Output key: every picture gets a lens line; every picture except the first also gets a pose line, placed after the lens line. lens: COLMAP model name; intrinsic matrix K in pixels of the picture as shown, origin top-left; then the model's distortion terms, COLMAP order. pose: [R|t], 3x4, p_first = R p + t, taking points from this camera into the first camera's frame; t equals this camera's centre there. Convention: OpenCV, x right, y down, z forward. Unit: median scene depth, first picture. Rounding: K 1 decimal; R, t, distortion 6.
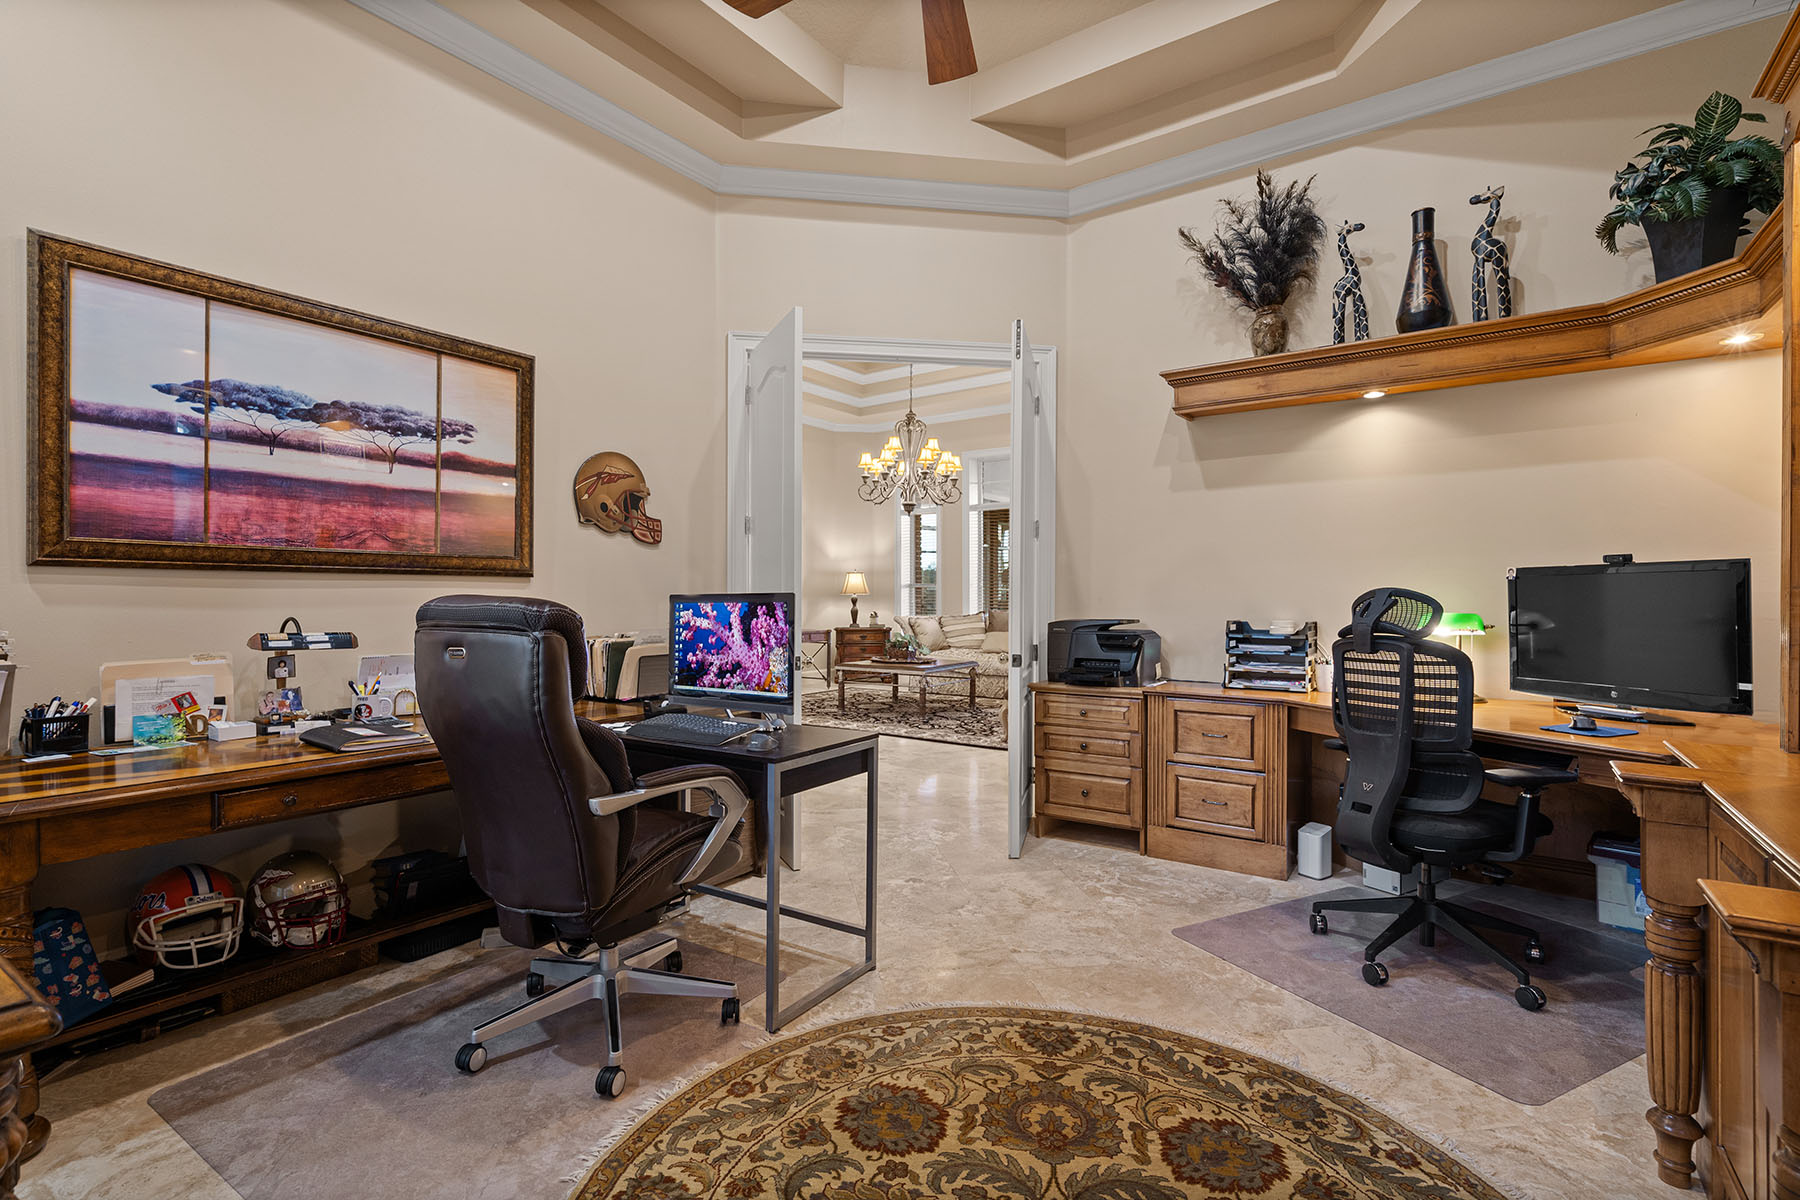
lens RADIAL K [[859.3, 0, 909.3], [0, 859.3, 595.1], [0, 0, 1]] dist [-0.004908, 0.002267]
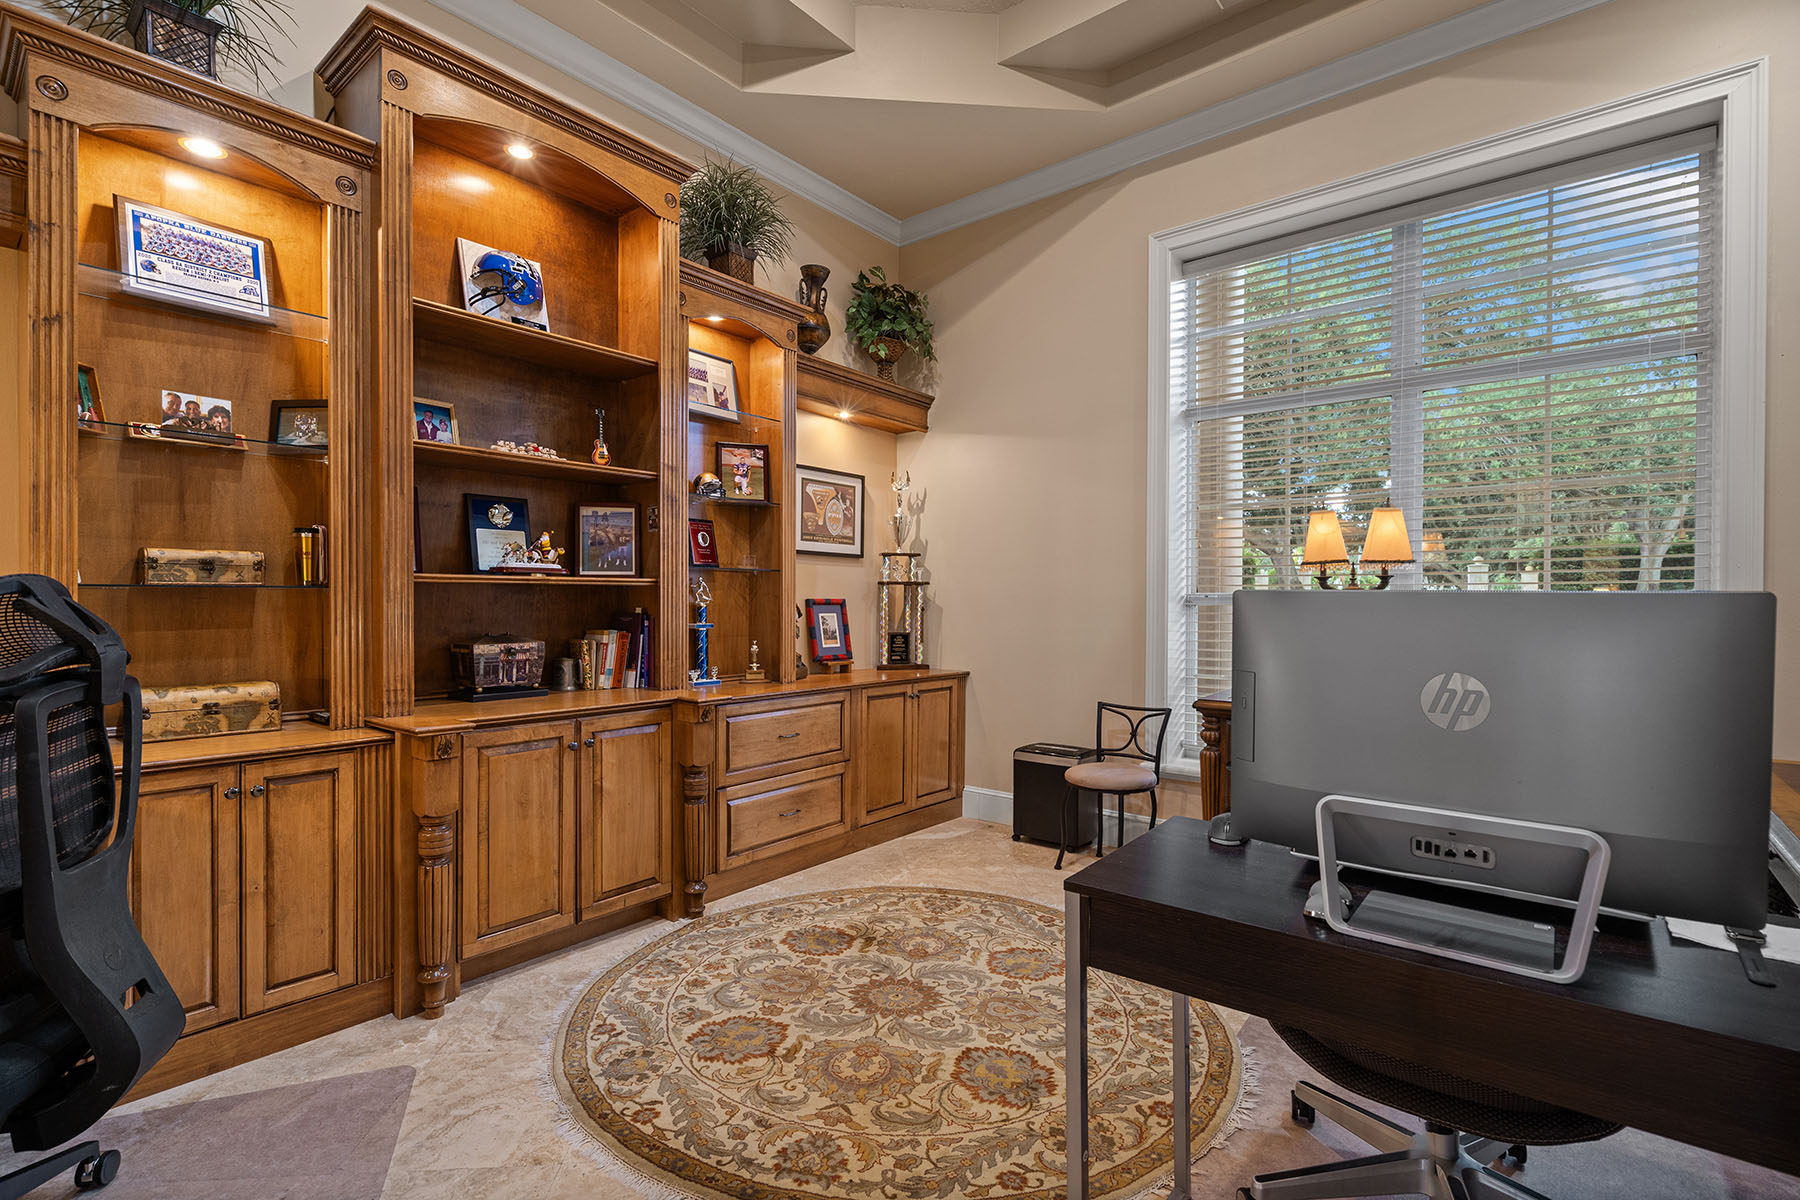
lens RADIAL K [[859.3, 0, 899.3], [0, 859.3, 608.8], [0, 0, 1]] dist [-0.004908, 0.002267]
pose [[-0.996709, -0.002888, 0.081016, 0.005461], [-0.002460, 0.999982, 0.005383, 0.002297], [-0.081030, 0.005166, -0.996698, 0.463361]]
